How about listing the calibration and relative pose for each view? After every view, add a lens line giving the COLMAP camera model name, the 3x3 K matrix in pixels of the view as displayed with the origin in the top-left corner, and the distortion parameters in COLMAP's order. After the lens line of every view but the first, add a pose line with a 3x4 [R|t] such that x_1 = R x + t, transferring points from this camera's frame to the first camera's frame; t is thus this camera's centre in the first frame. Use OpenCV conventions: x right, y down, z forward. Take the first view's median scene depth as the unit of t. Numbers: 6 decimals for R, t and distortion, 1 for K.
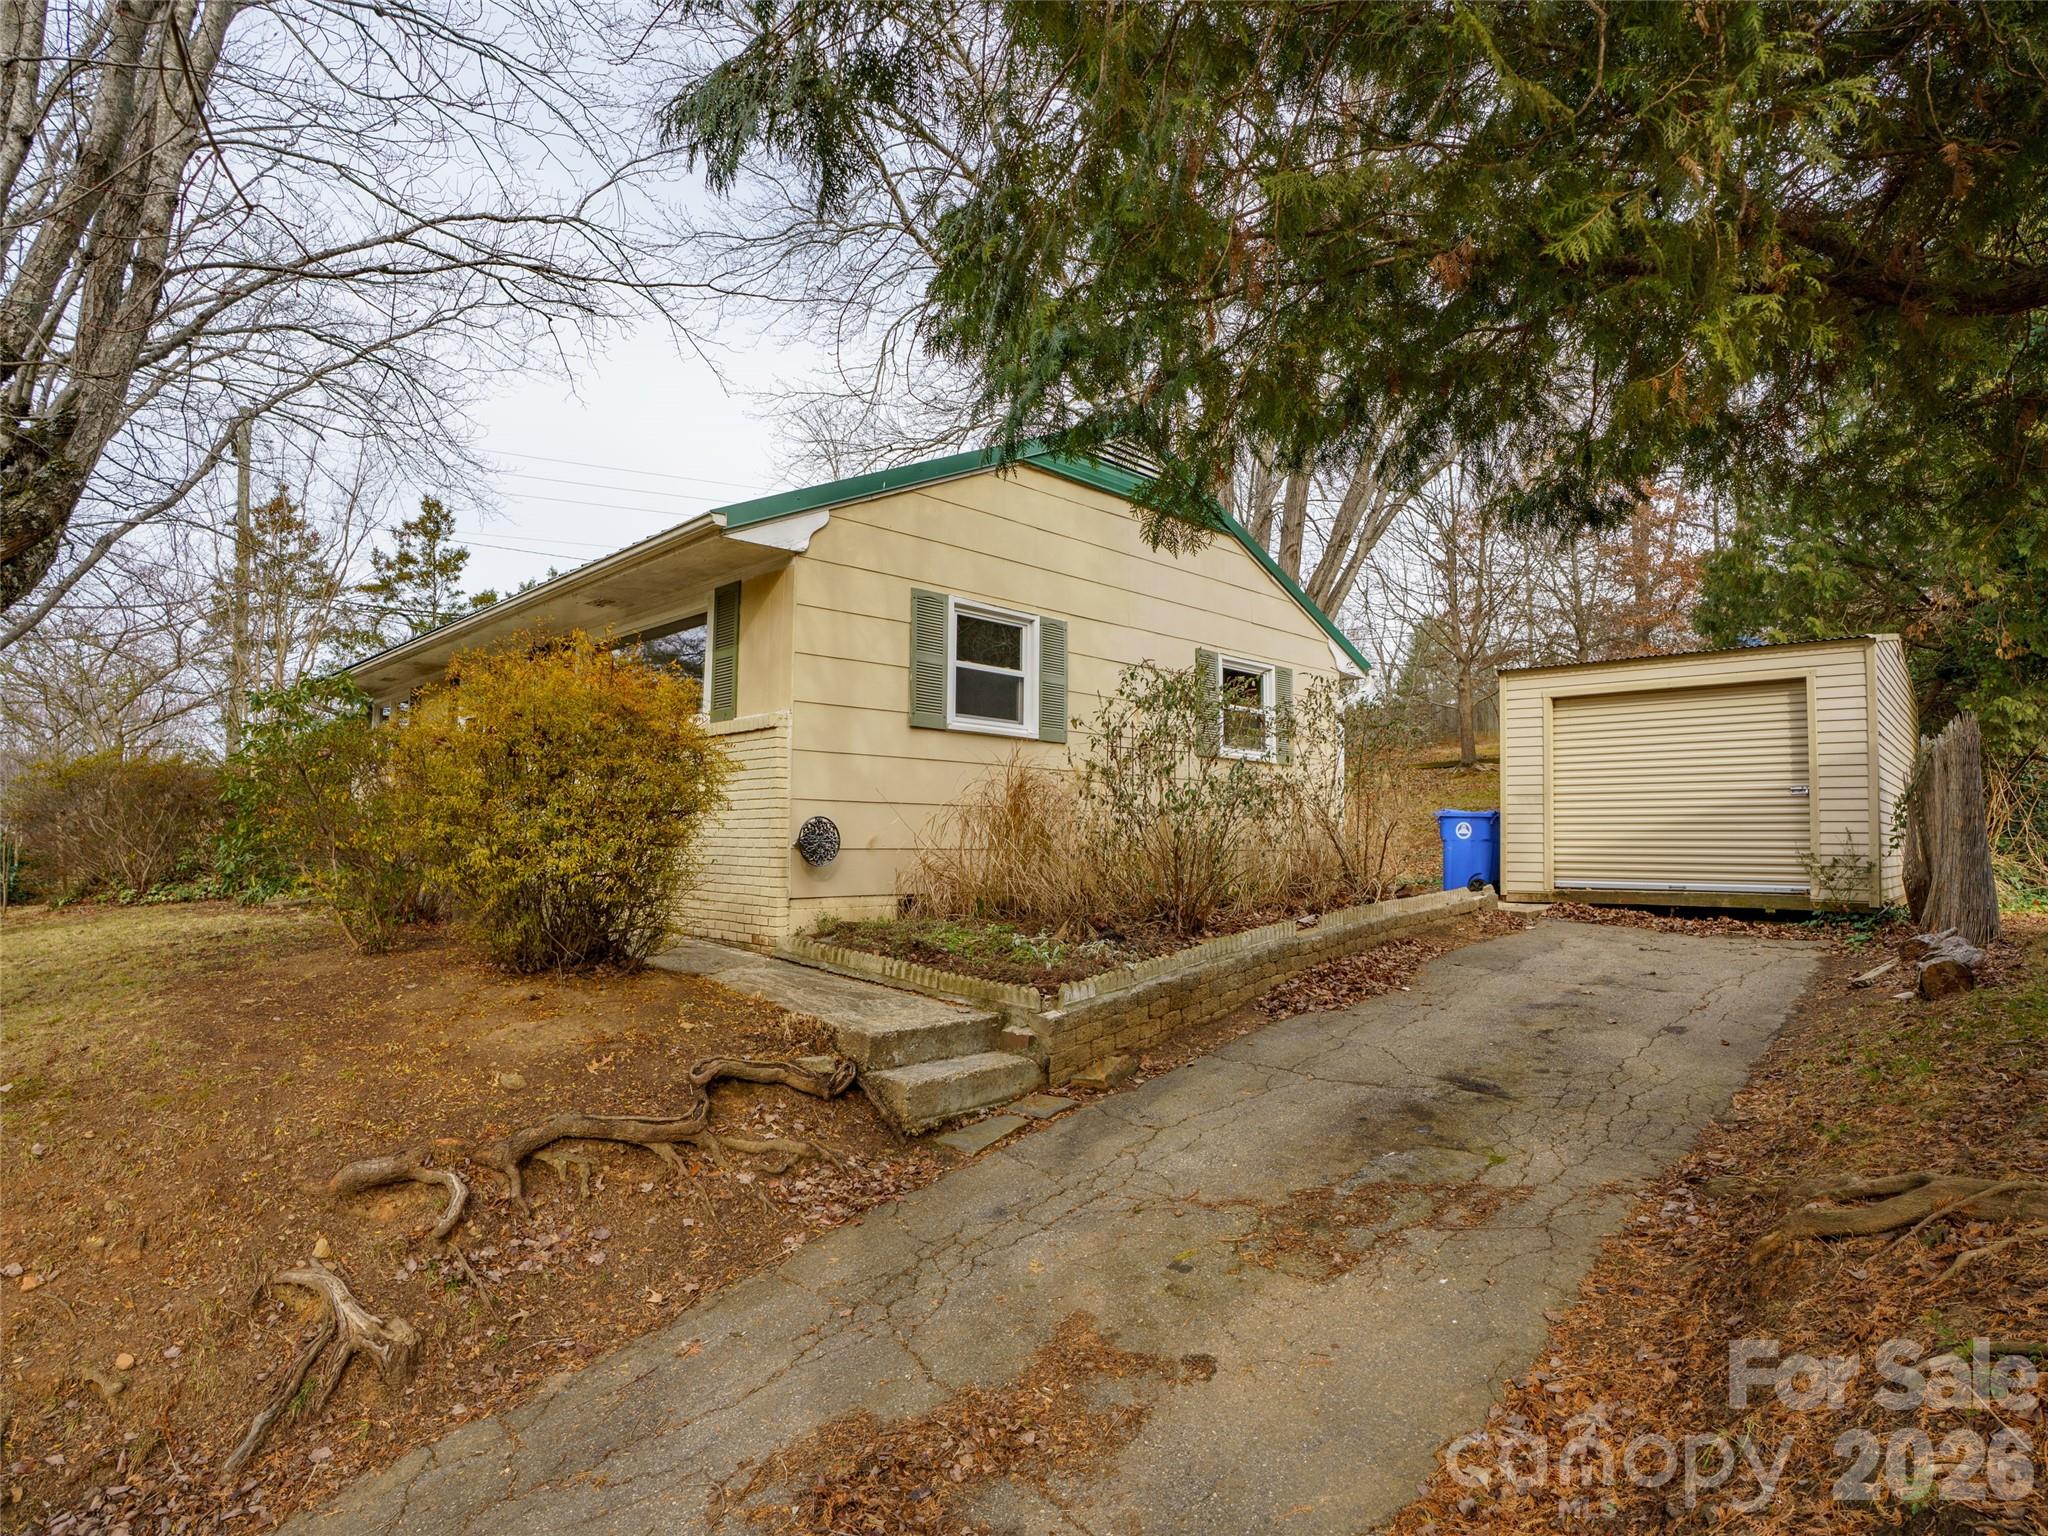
lens RADIAL K [[1100.0, 0, 1024.0], [0, 1100.0, 768.0], [0, 0, 1]] dist [-0.047108, 0.002075]
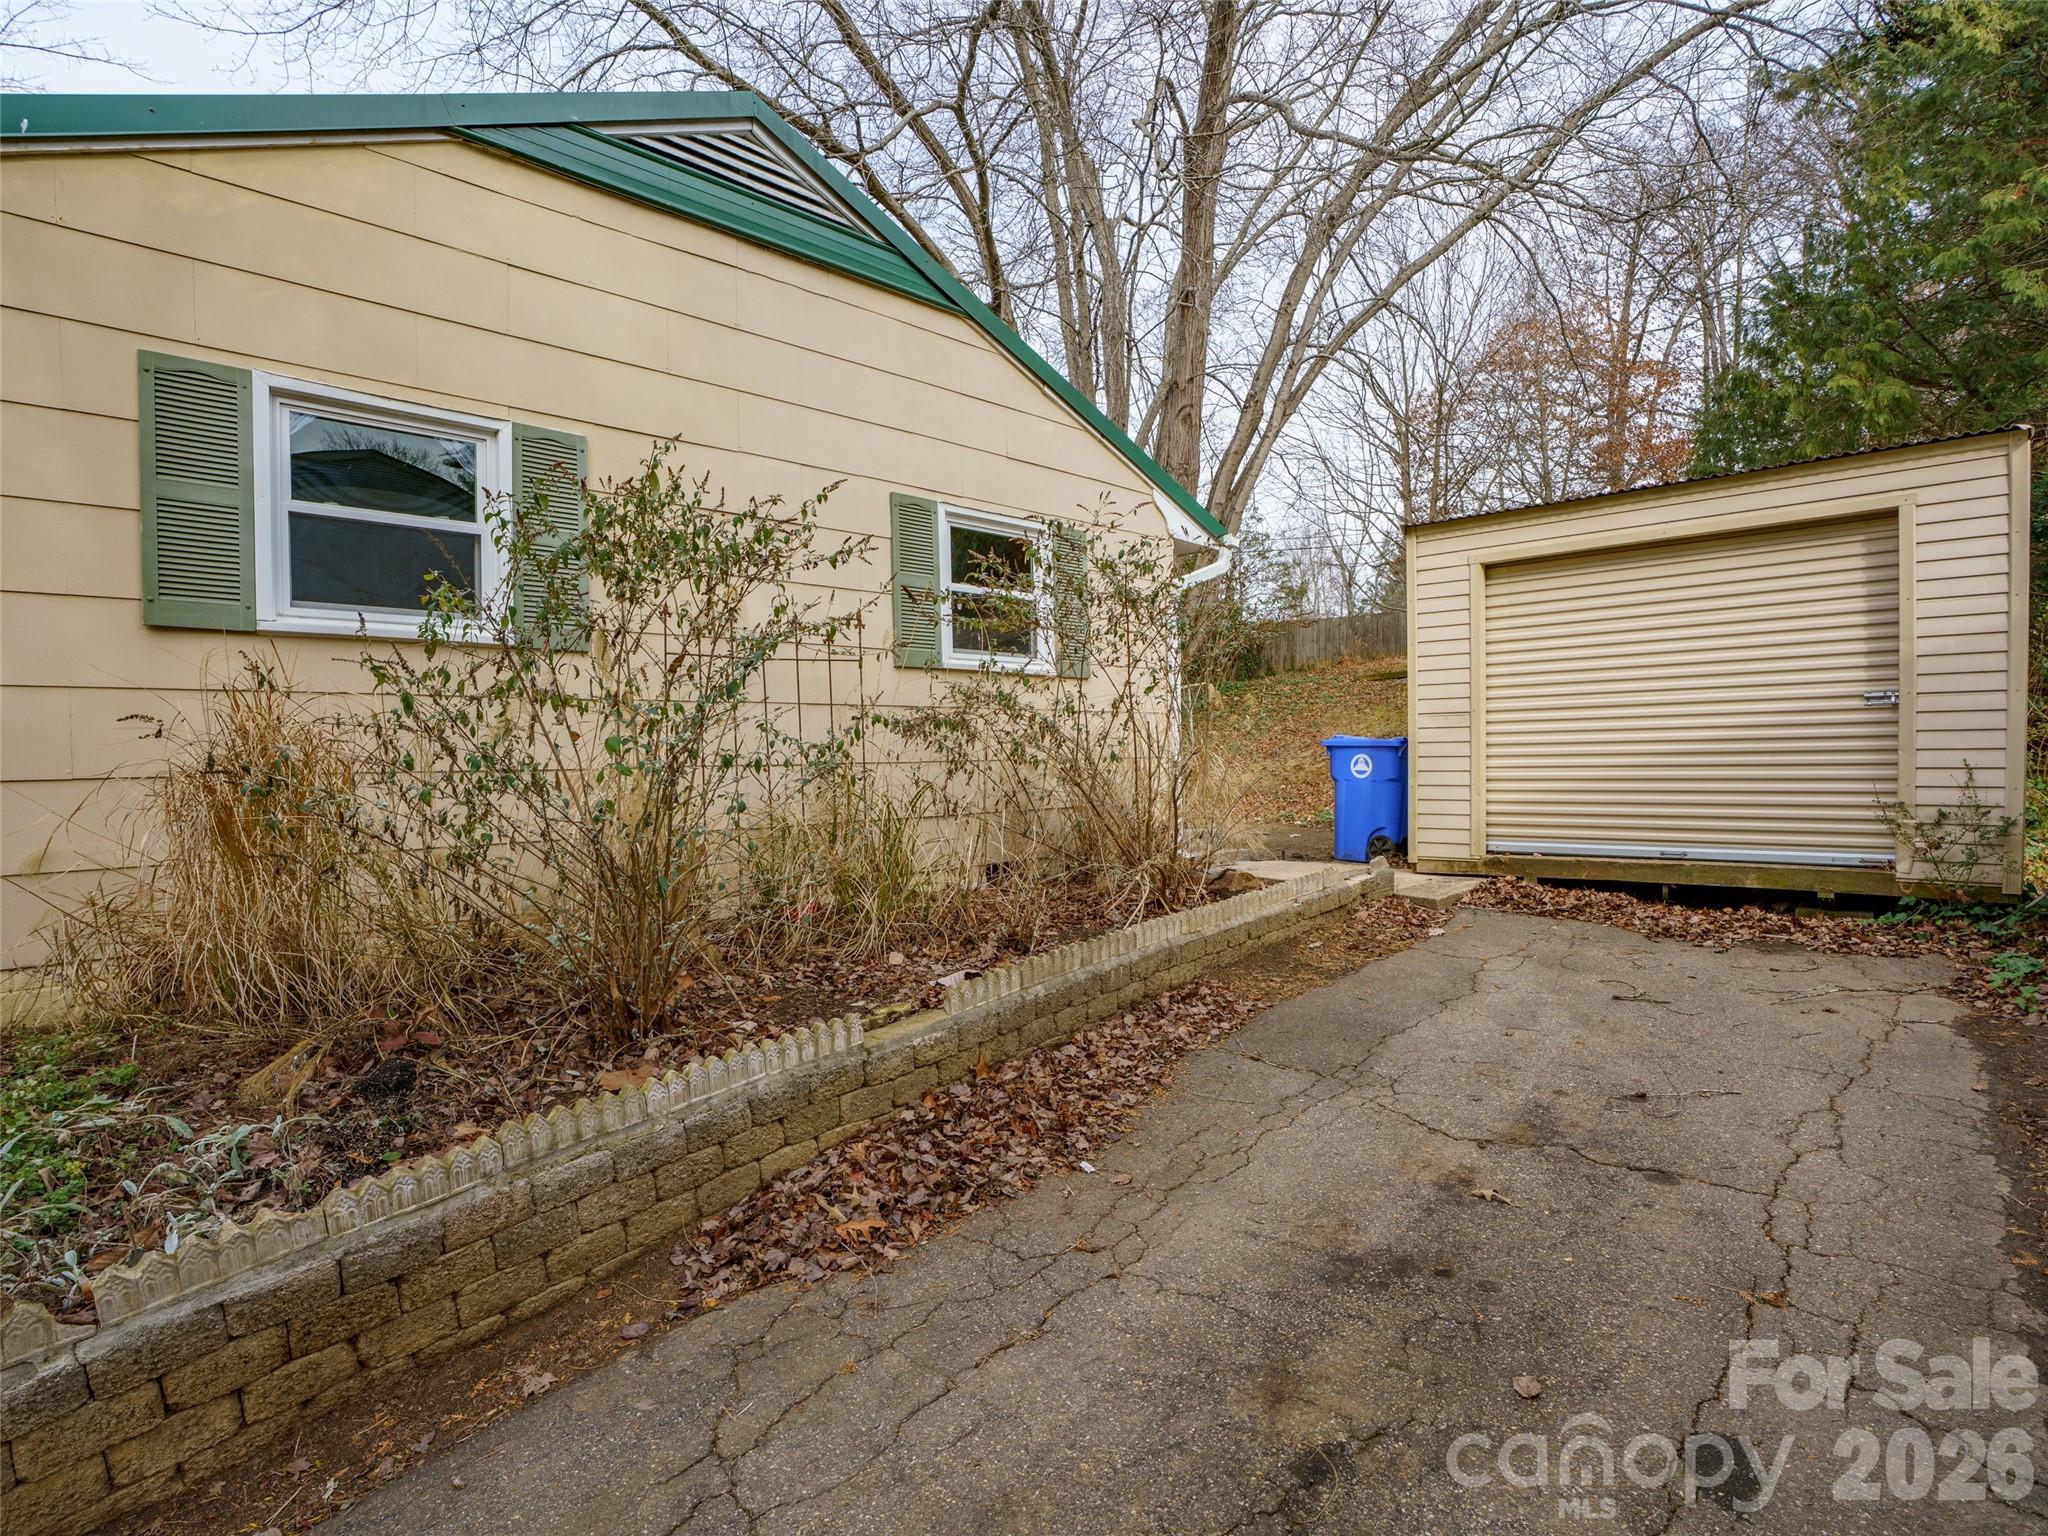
lens RADIAL K [[1042.6, 0, 1018.2], [0, 1042.6, 770.3], [0, 0, 1]] dist [-0.070464, 0.022592]
pose [[0.999528, -0.028440, -0.011587, 0.236895], [0.029251, 0.996593, 0.077113, 0.003565], [0.009354, -0.077415, 0.996955, 0.421553]]
